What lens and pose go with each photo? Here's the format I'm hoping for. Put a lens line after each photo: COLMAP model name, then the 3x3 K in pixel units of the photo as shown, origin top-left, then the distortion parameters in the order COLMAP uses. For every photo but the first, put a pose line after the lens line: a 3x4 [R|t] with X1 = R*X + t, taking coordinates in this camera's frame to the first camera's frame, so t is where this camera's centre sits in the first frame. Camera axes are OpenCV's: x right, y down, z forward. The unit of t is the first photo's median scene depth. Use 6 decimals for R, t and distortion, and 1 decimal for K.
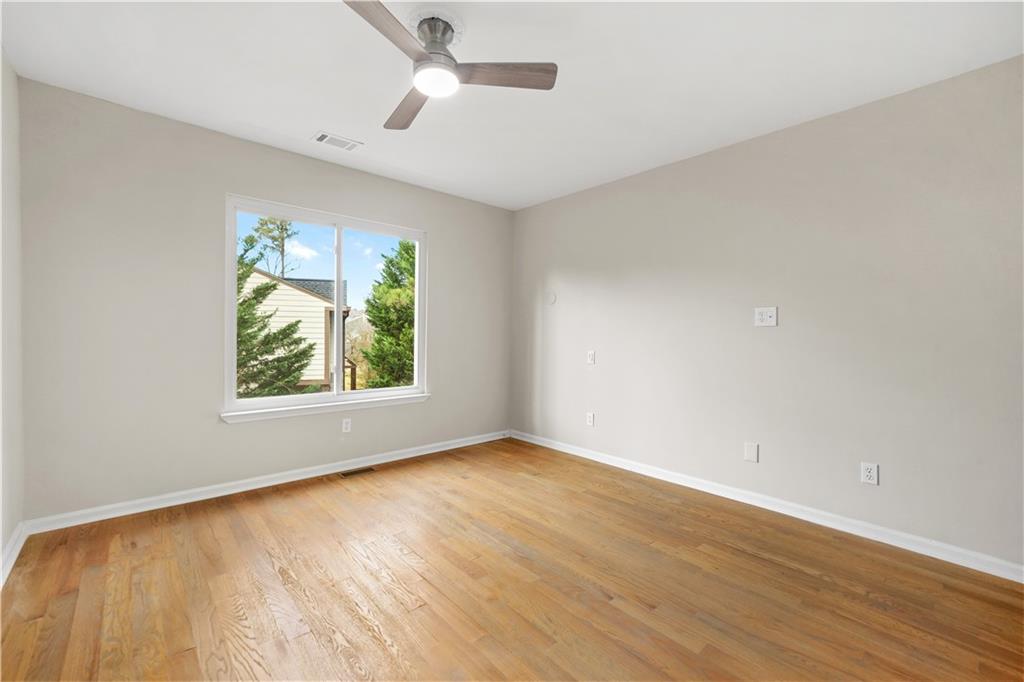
lens RADIAL K [[428.9, 0, 492.8], [0, 428.9, 337.5], [0, 0, 1]] dist [0.004377, 0.002056]
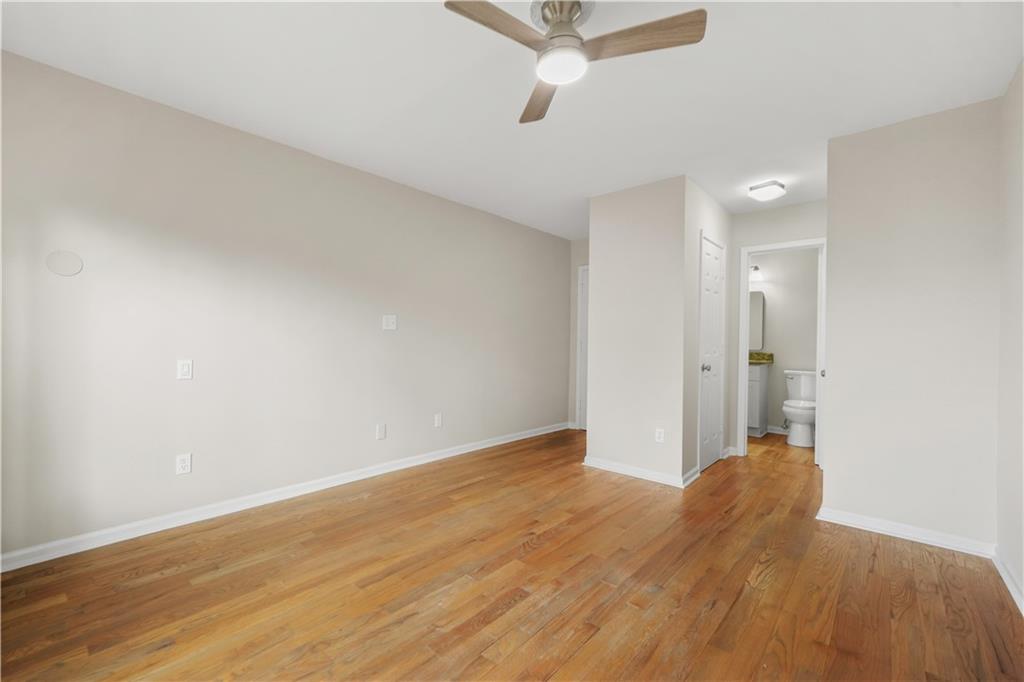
lens RADIAL K [[428.9, 0, 514.0], [0, 428.9, 340.4], [0, 0, 1]] dist [0.004377, 0.002056]
pose [[-0.148185, -0.014137, 0.988859, -0.652971], [-0.005882, 0.999893, 0.013414, -0.014415], [-0.988942, -0.003829, -0.148252, 0.782209]]
